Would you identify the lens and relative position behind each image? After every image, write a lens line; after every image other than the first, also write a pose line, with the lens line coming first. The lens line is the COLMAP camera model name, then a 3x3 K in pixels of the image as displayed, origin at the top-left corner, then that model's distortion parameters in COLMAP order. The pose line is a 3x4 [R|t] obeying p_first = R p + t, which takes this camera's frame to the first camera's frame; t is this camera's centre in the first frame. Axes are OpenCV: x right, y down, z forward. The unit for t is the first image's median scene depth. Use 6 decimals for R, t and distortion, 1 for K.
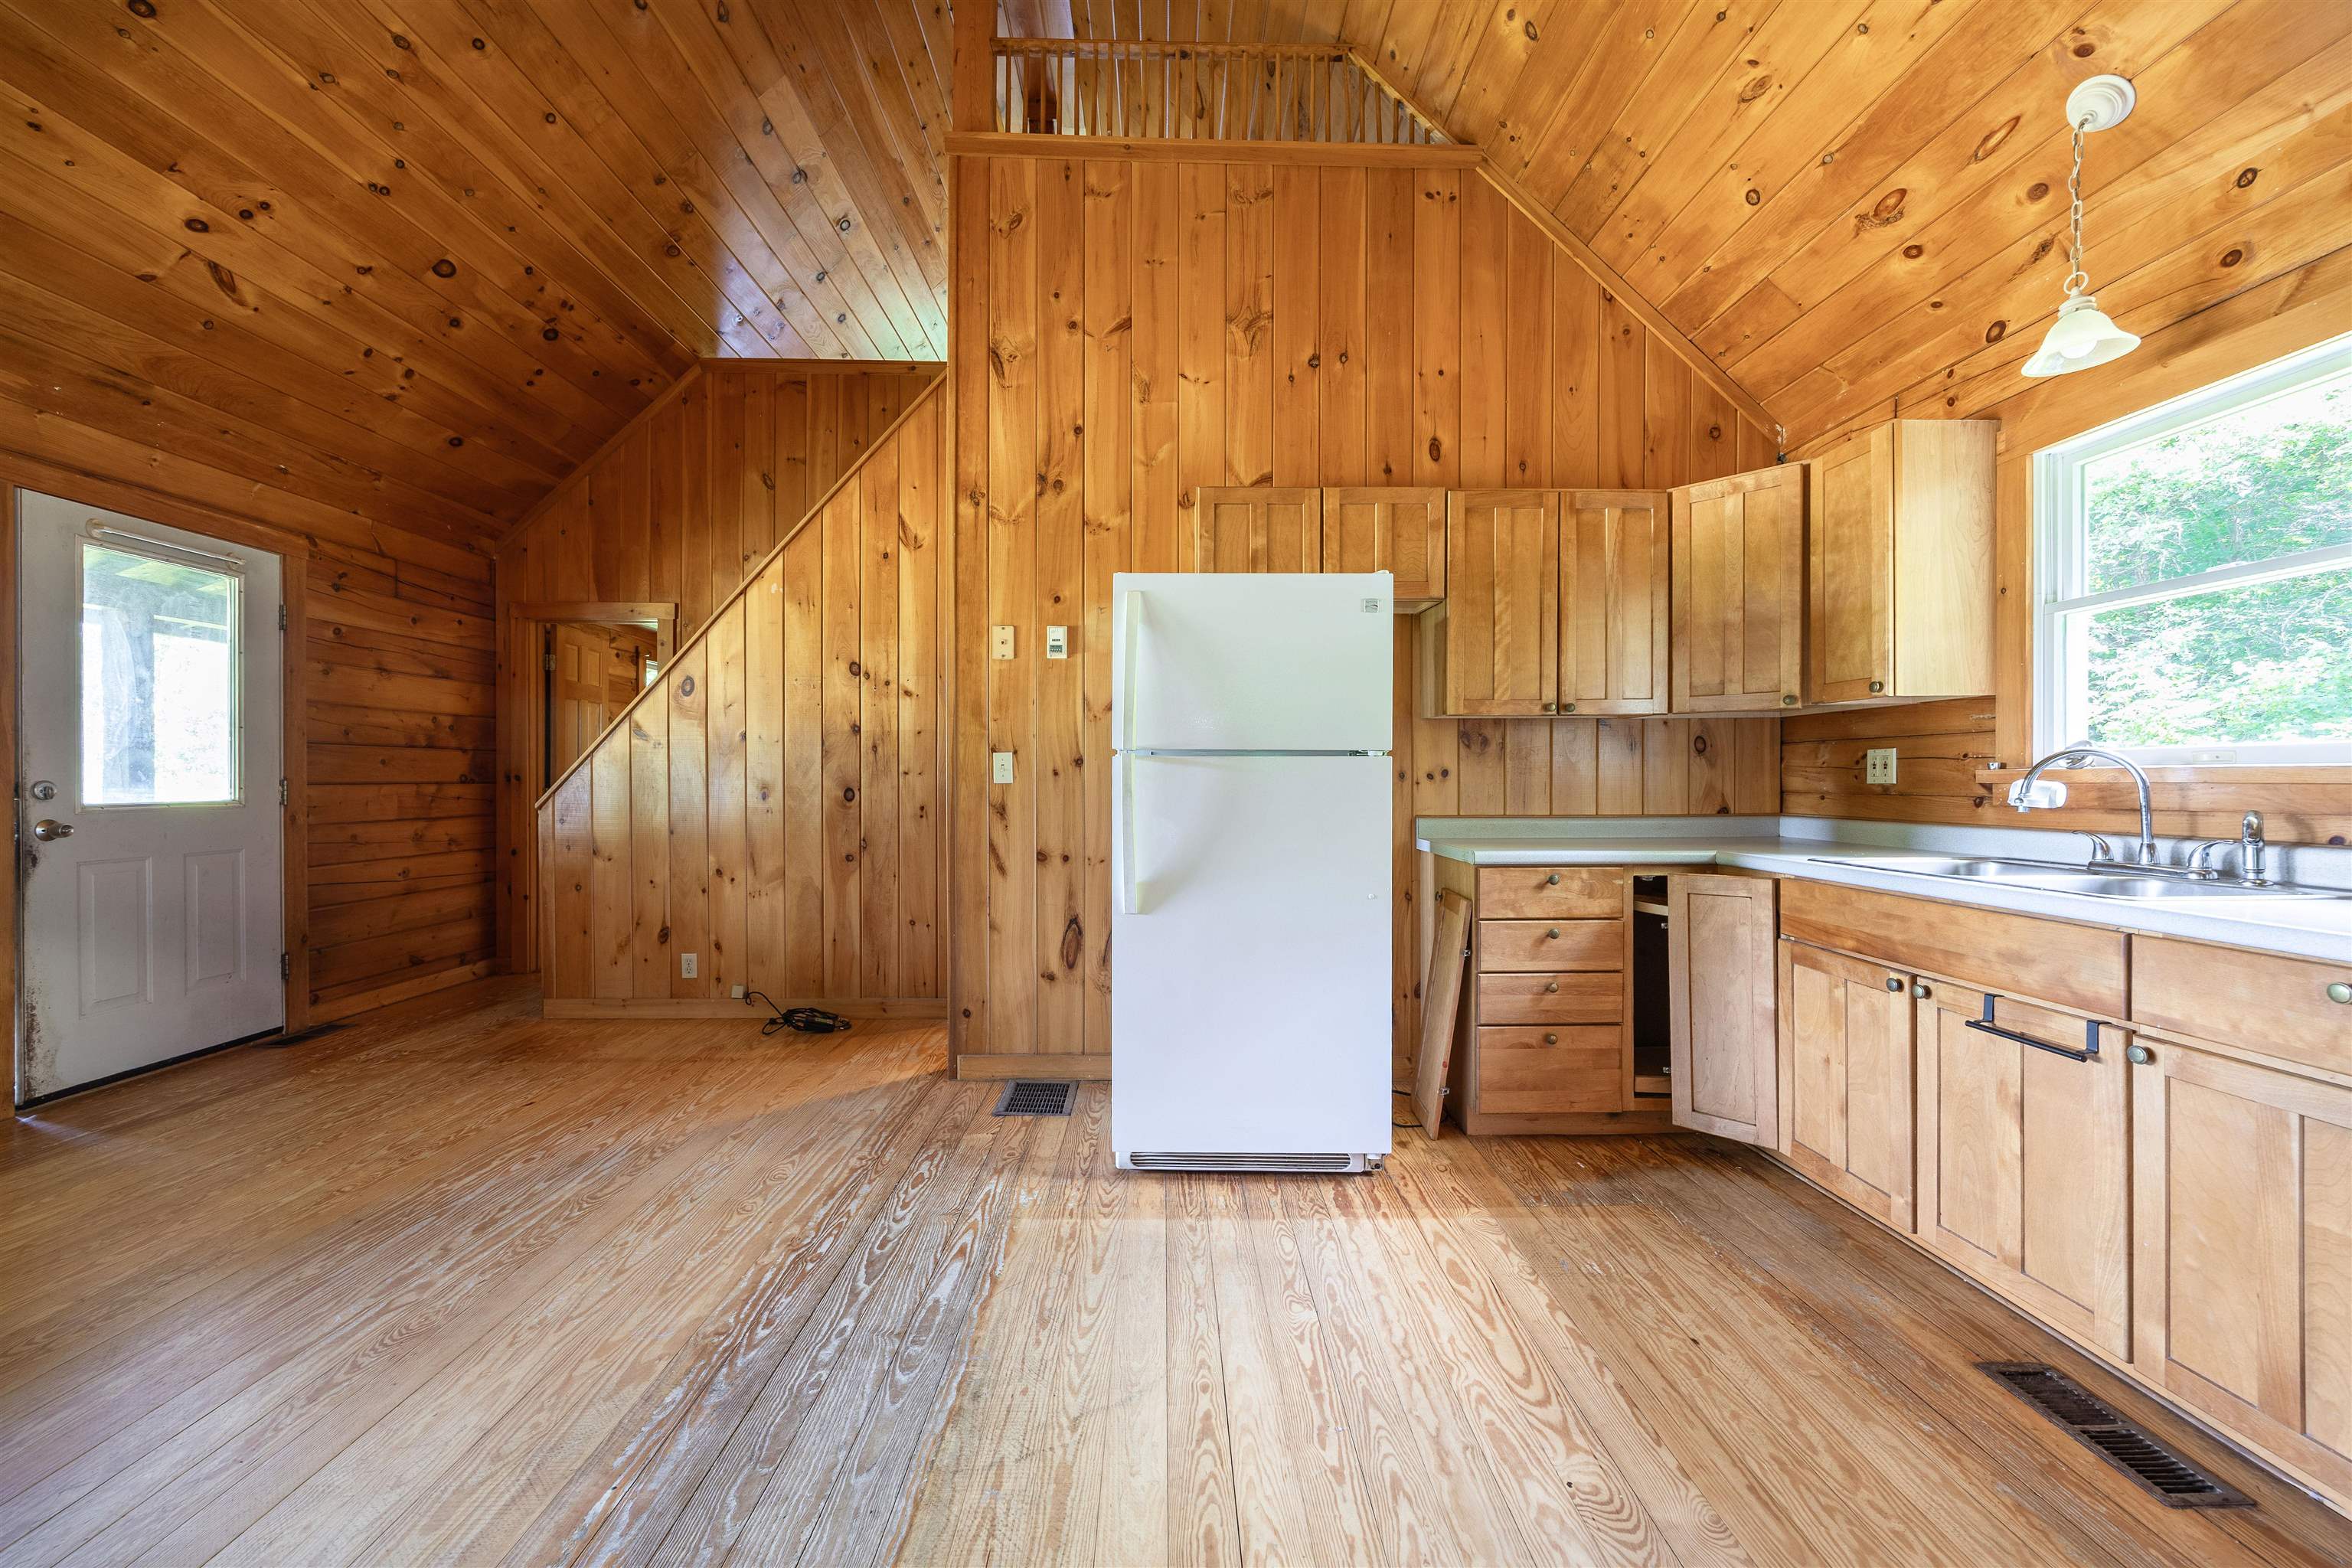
lens RADIAL K [[877.2, 0, 1112.2], [0, 877.2, 782.1], [0, 0, 1]] dist [-0.001833, -0.000227]
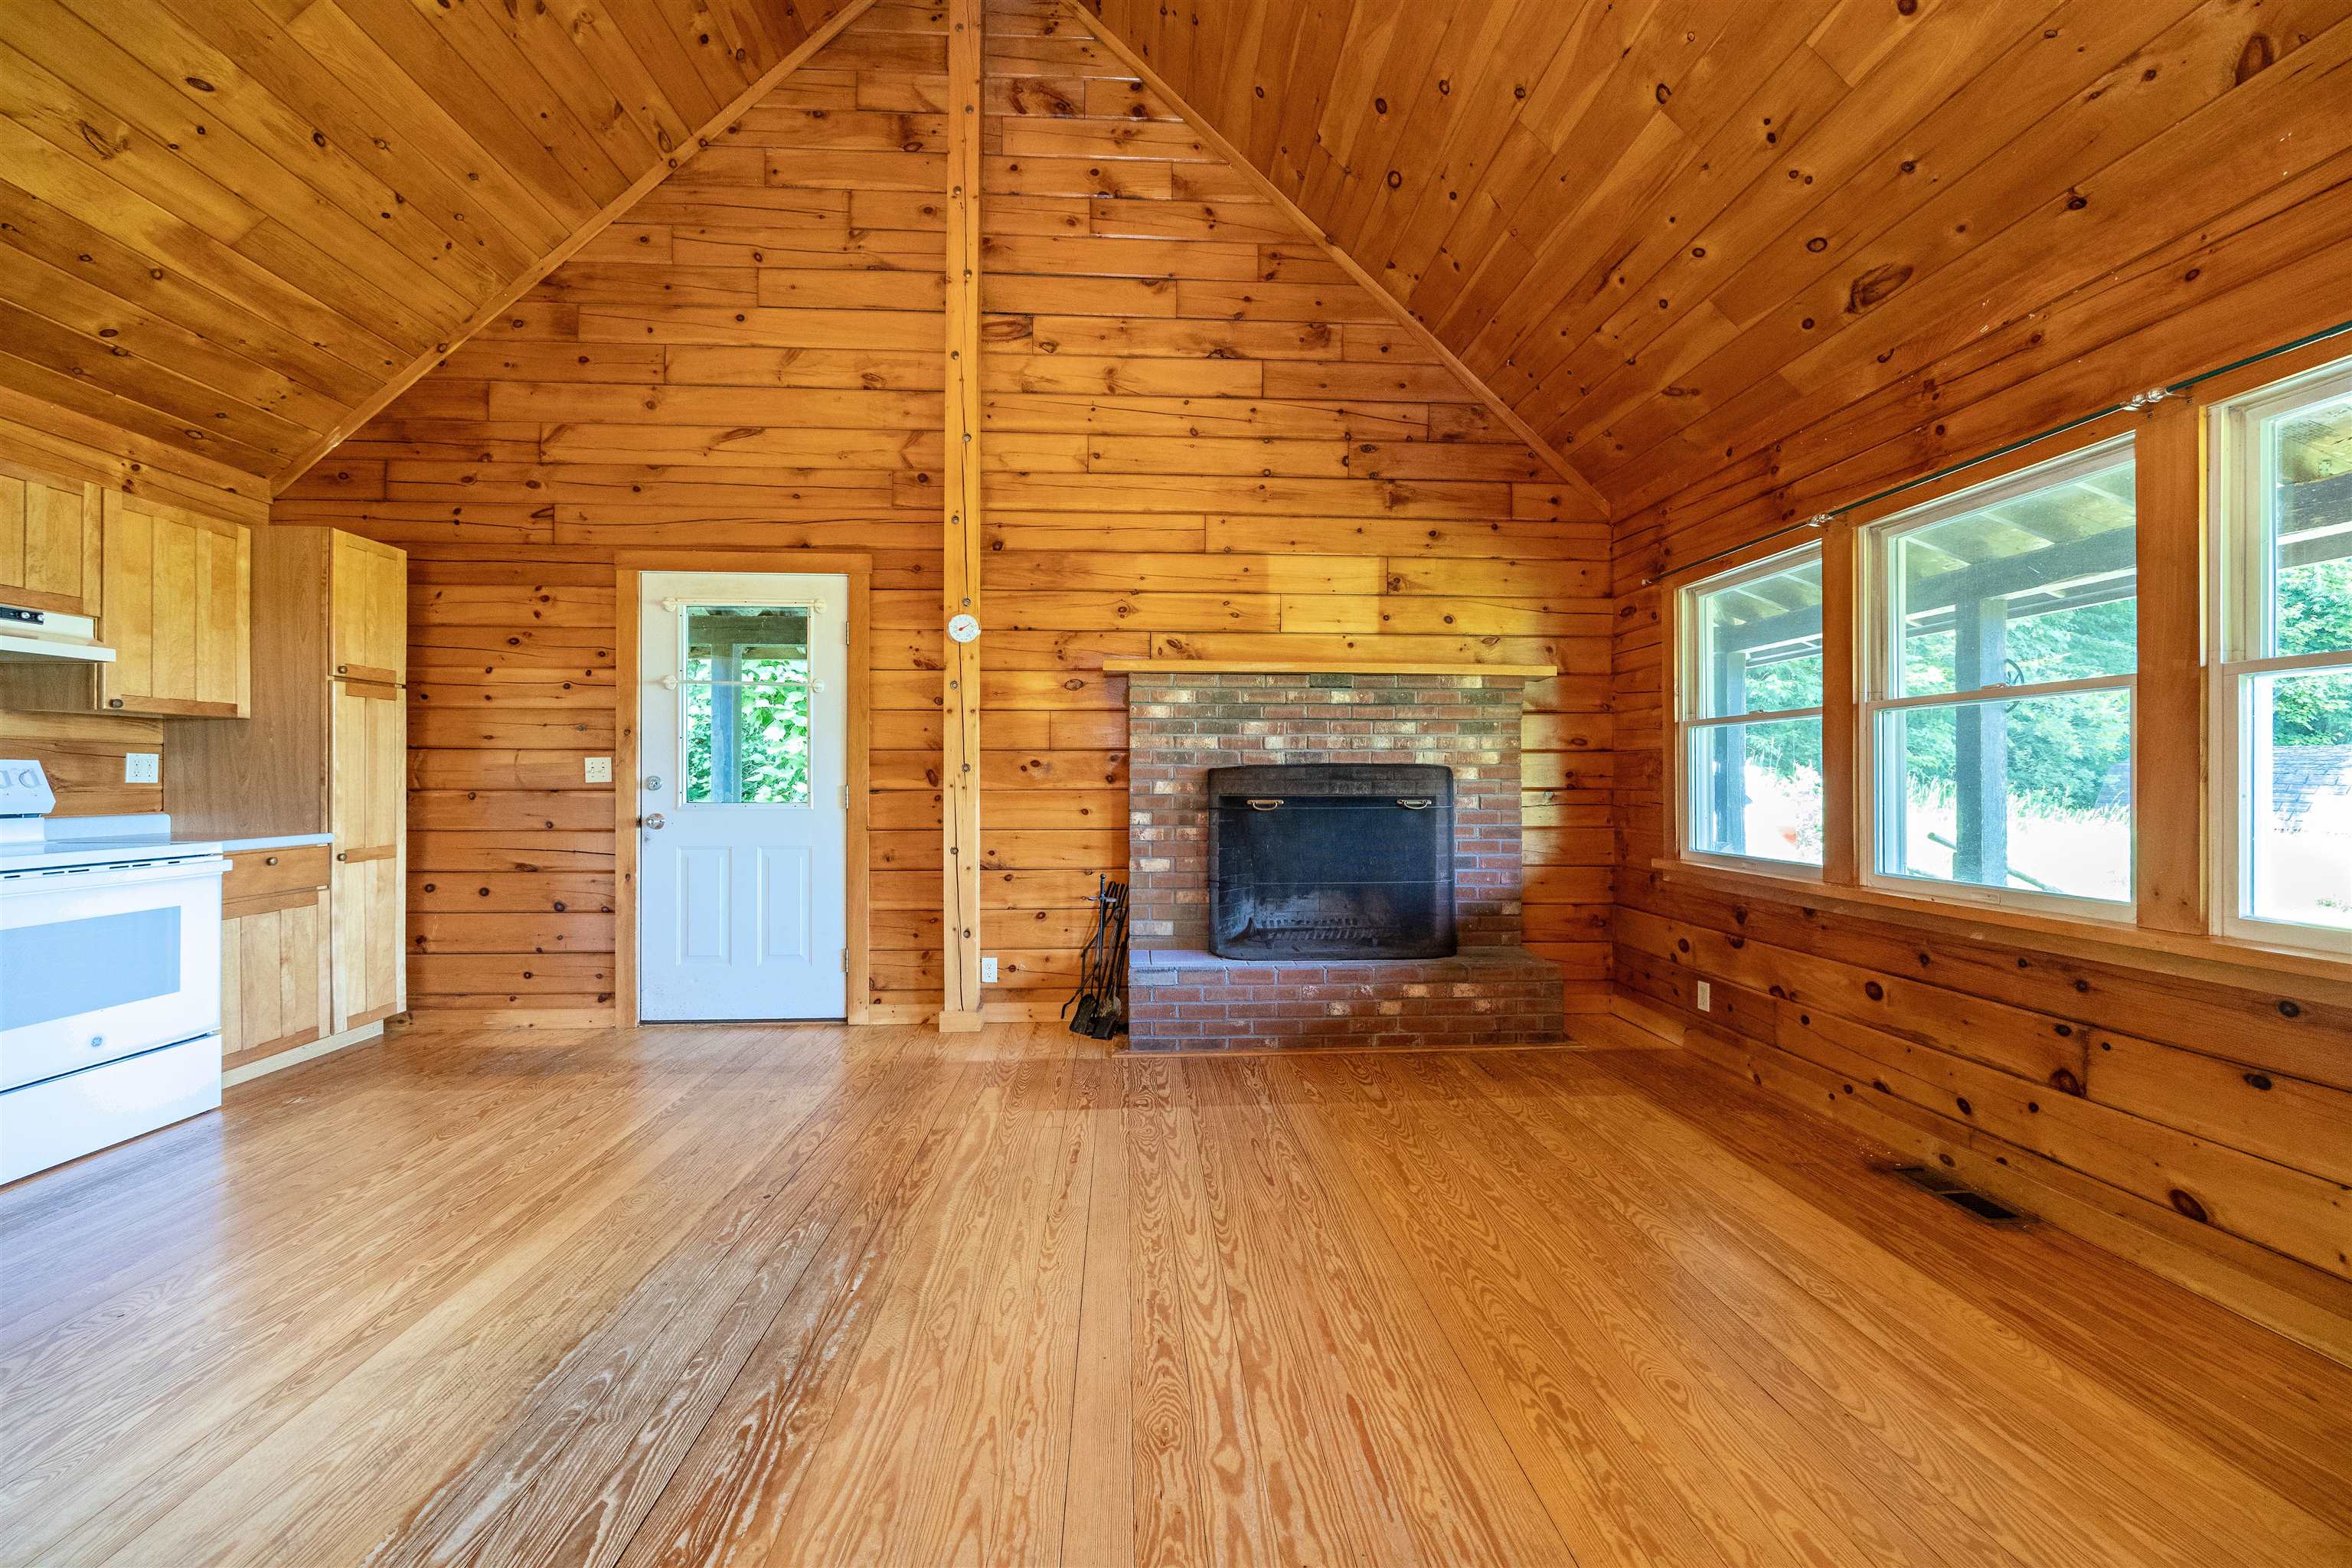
lens RADIAL K [[1018.6, 0, 1154.1], [0, 1018.6, 778.7], [0, 0, 1]] dist [-0.002870, 0.000040]
pose [[-0.999516, -0.001805, -0.031049, -0.434352], [-0.001857, 0.999997, 0.001644, -0.004334], [0.031046, 0.001701, -0.999517, 1.144071]]
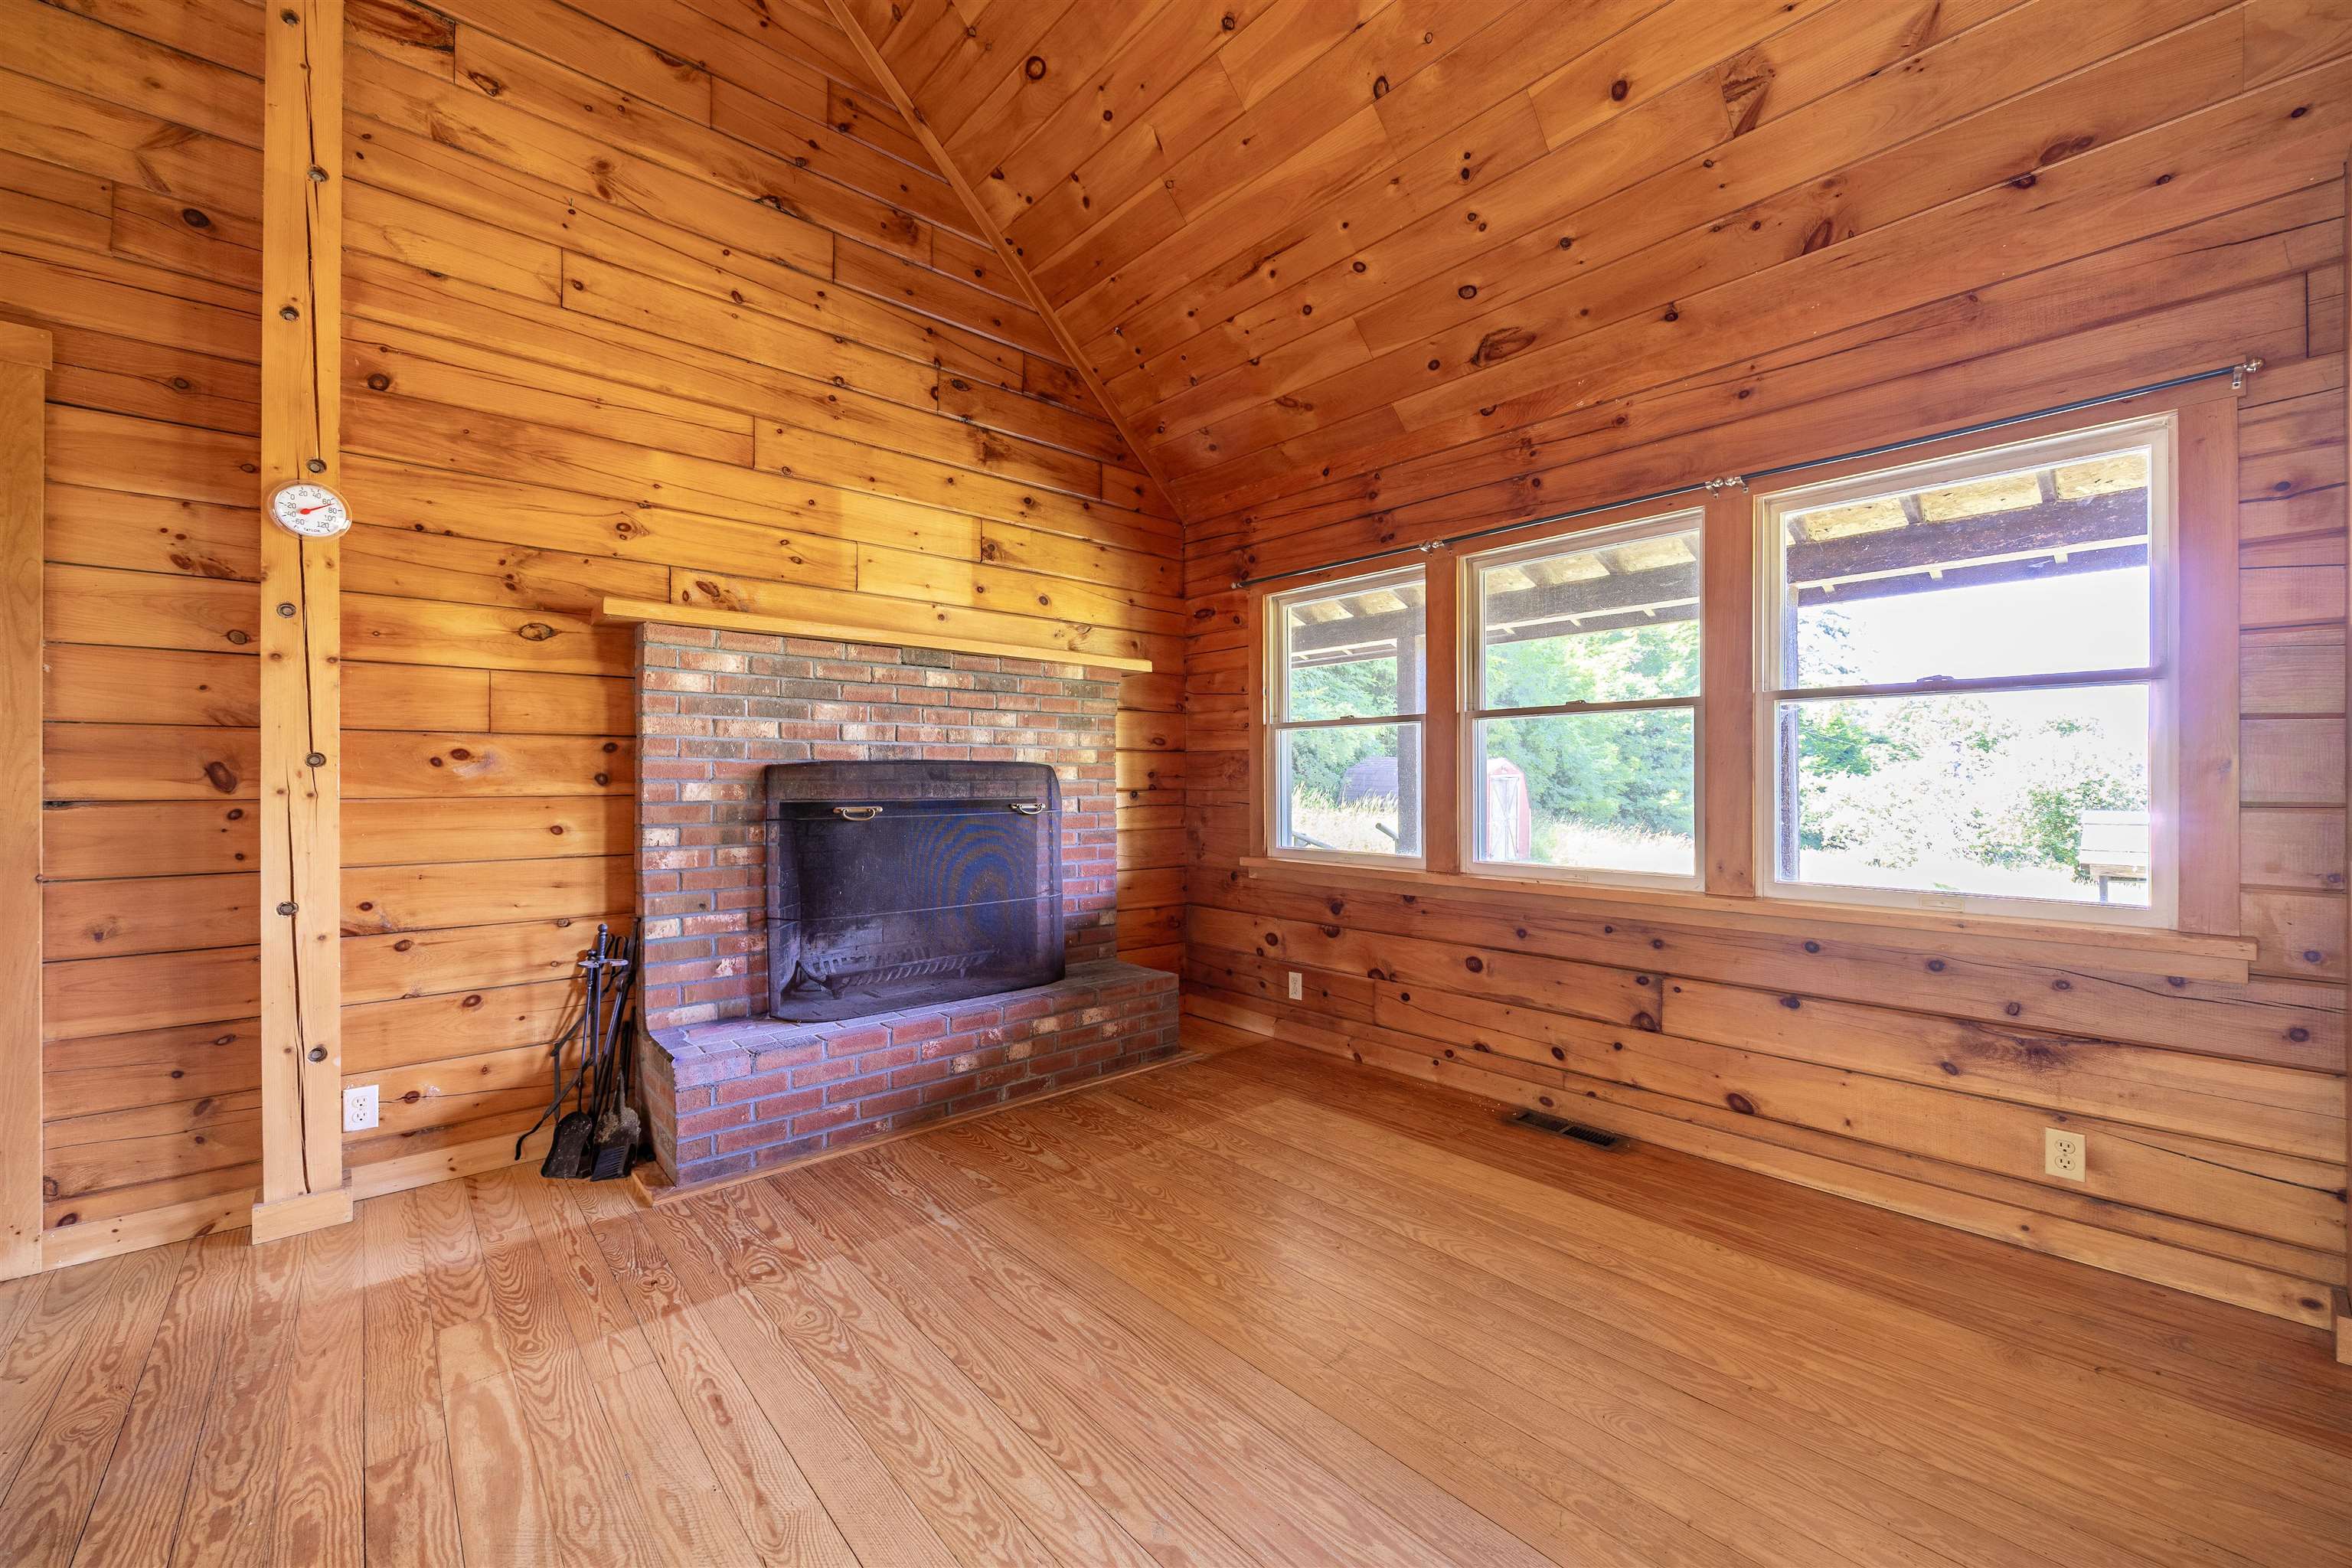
lens RADIAL K [[981.3, 0, 1237.2], [0, 981.3, 779.4], [0, 0, 1]] dist [-0.002940, 0.000077]
pose [[-0.727128, -0.001416, -0.686500, -0.229933], [-0.001930, 0.999998, -0.000018, -0.002788], [0.686499, 0.001312, -0.727129, 0.796639]]
